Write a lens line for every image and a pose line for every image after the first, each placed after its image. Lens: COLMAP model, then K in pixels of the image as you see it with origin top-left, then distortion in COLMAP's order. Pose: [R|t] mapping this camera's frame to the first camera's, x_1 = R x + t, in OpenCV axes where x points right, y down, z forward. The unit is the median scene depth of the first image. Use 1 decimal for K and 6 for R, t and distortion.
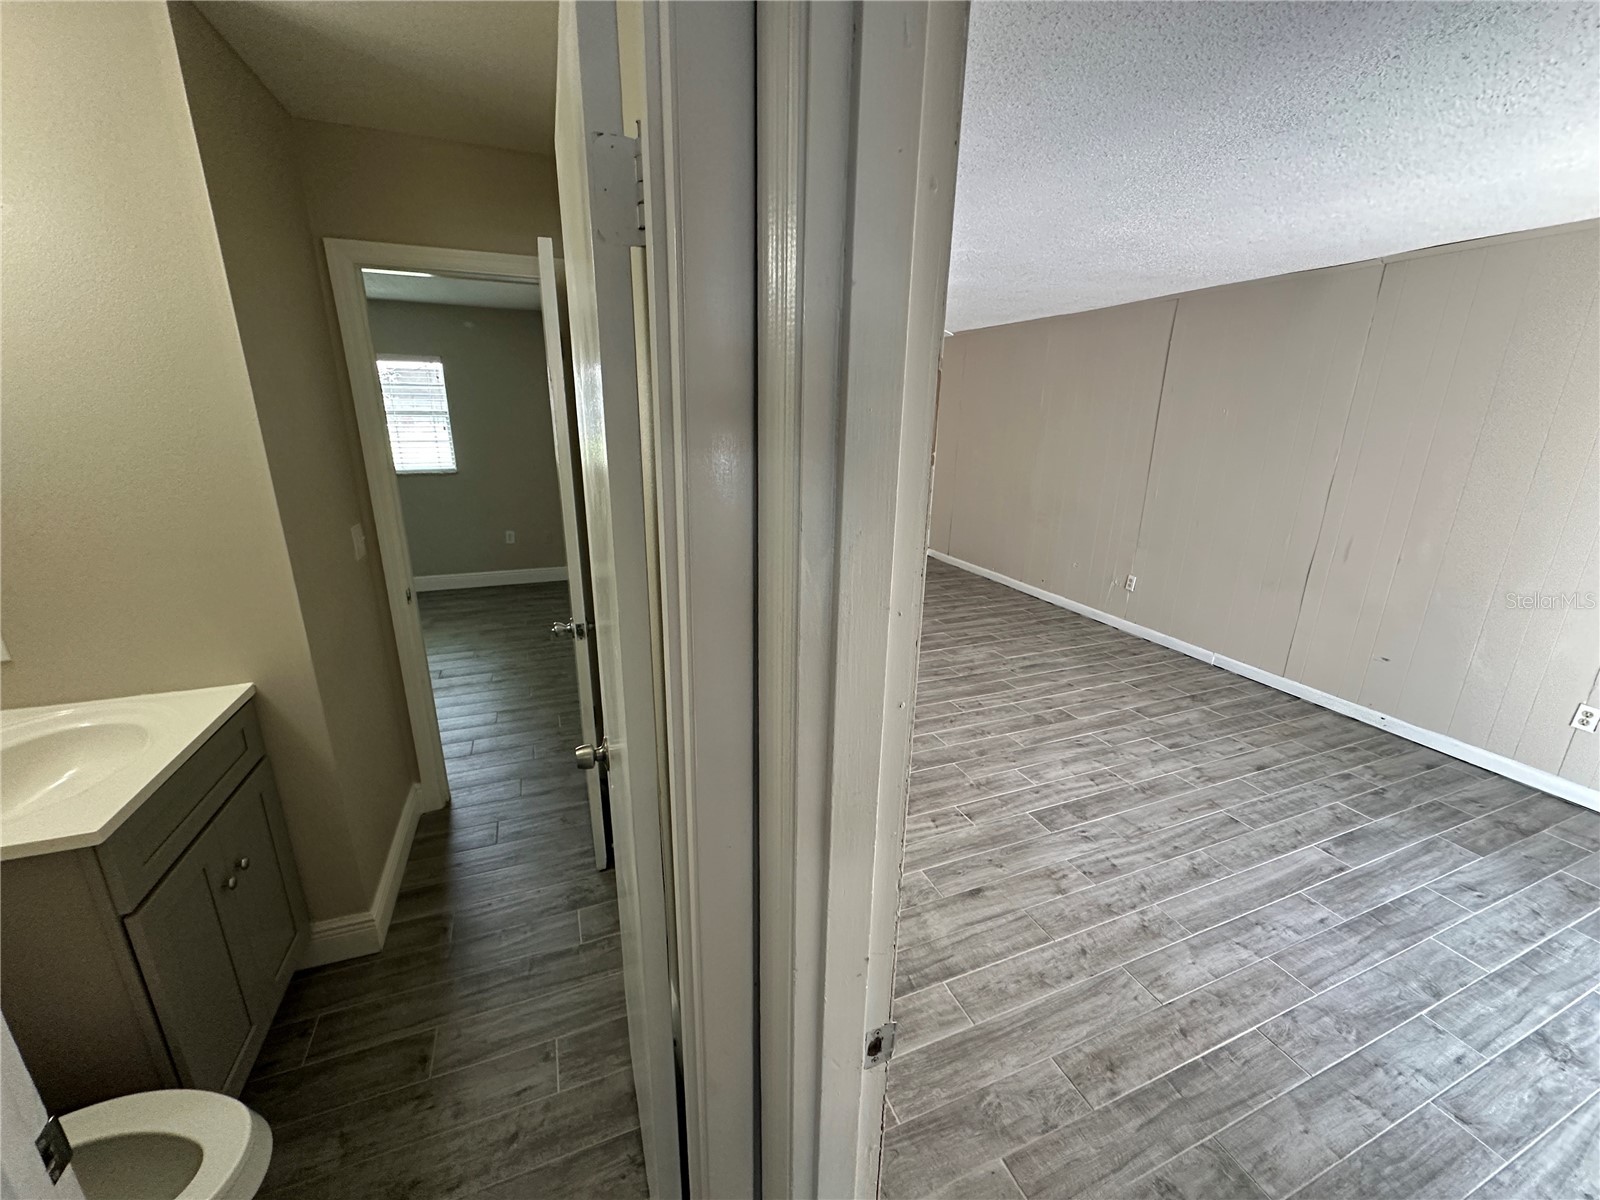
lens RADIAL K [[635.6, 0, 797.4], [0, 635.6, 600.6], [0, 0, 1]] dist [-0.003149, 0.000841]
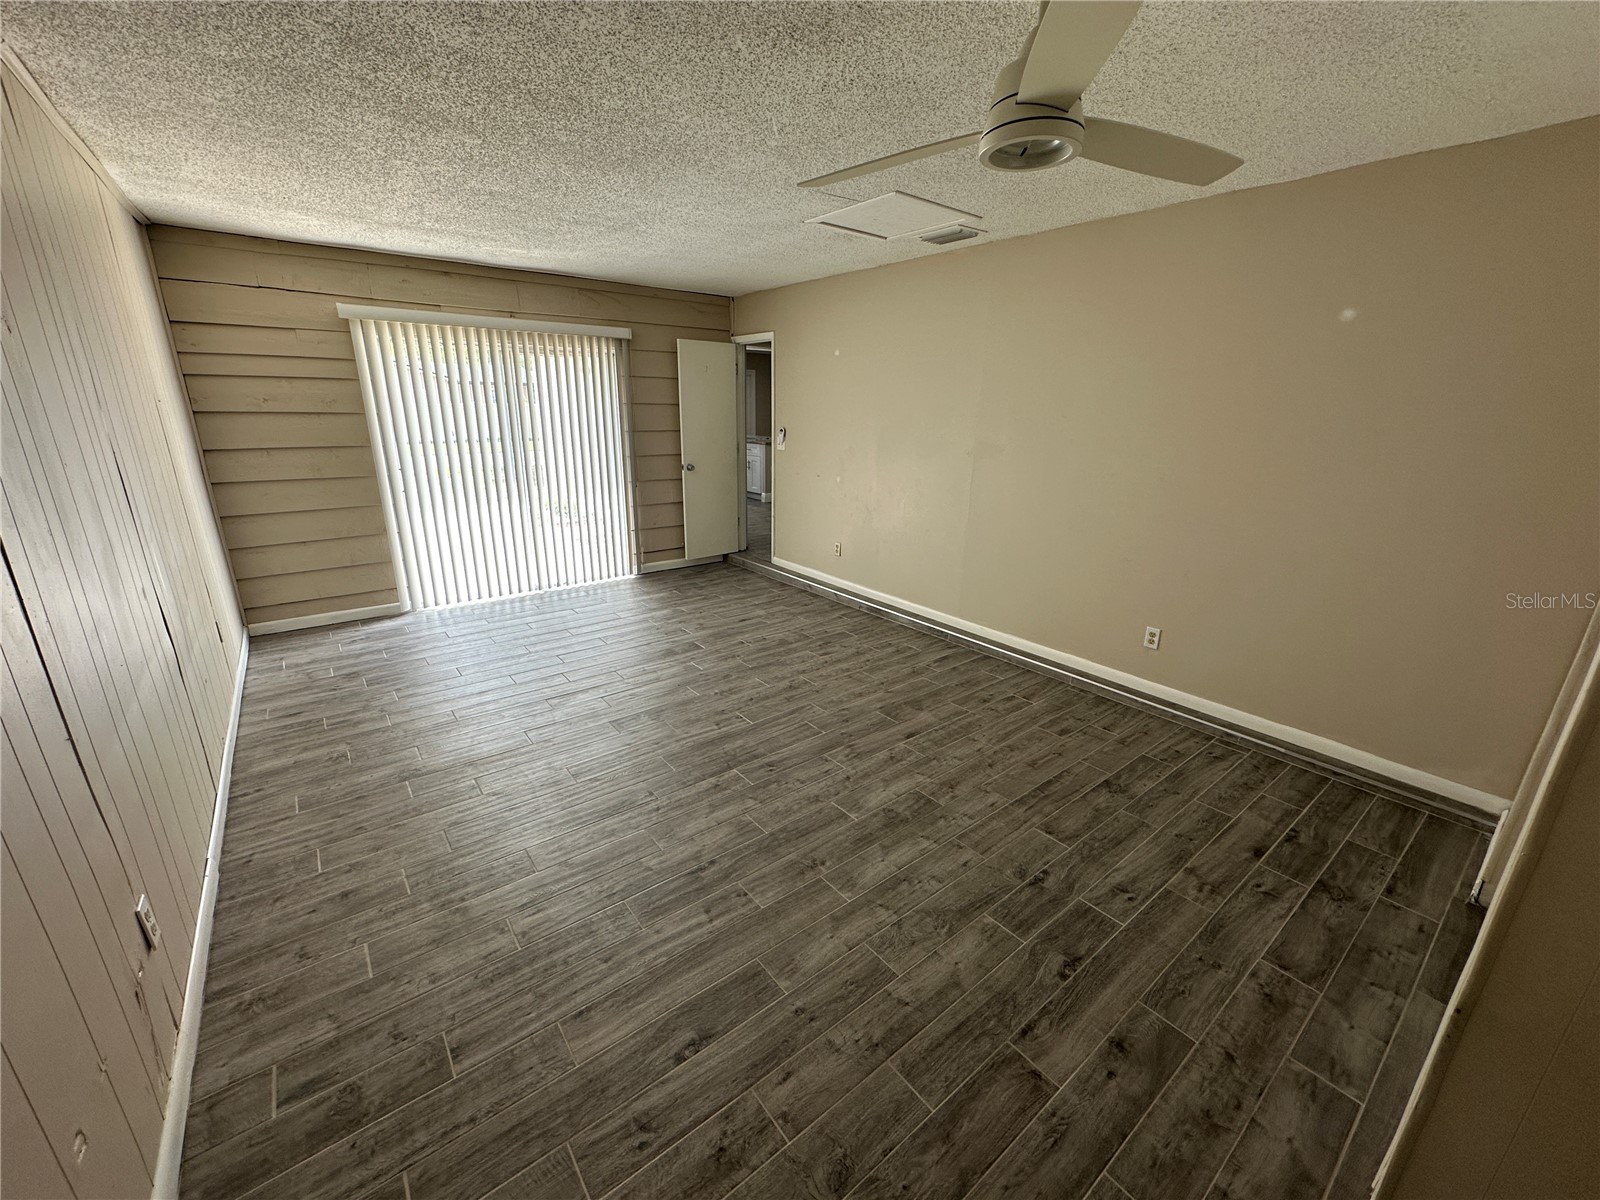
lens RADIAL K [[635.6, 0, 792.5], [0, 635.6, 590.4], [0, 0, 1]] dist [-0.003149, 0.000841]
pose [[-0.962335, 0.050894, -0.267061, 0.601695], [-0.103171, 0.840474, 0.531939, -0.659885], [0.251530, 0.539457, -0.803566, 2.372898]]
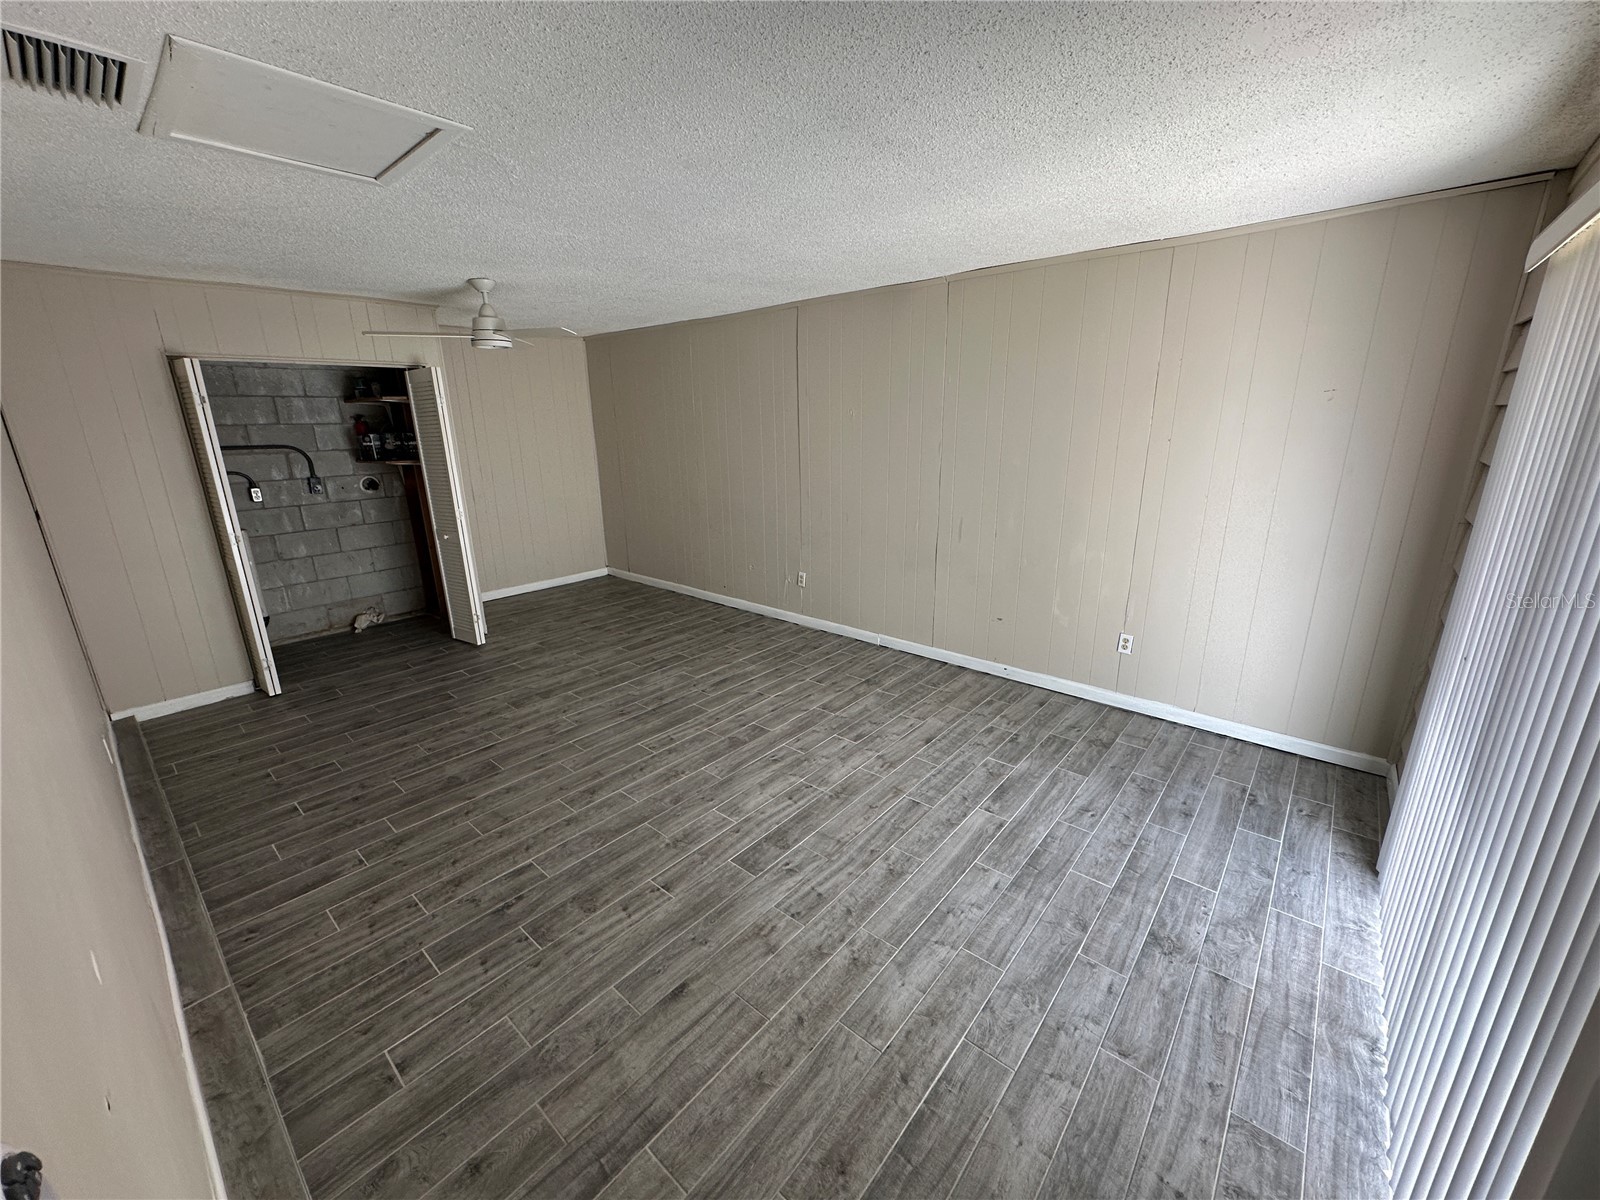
lens RADIAL K [[635.6, 0, 796.6], [0, 635.6, 599.4], [0, 0, 1]] dist [-0.003149, 0.000841]
pose [[0.887854, -0.151957, 0.434309, 0.119639], [0.156975, 0.987298, 0.024537, -0.043022], [-0.432521, 0.046390, 0.900430, 0.138202]]
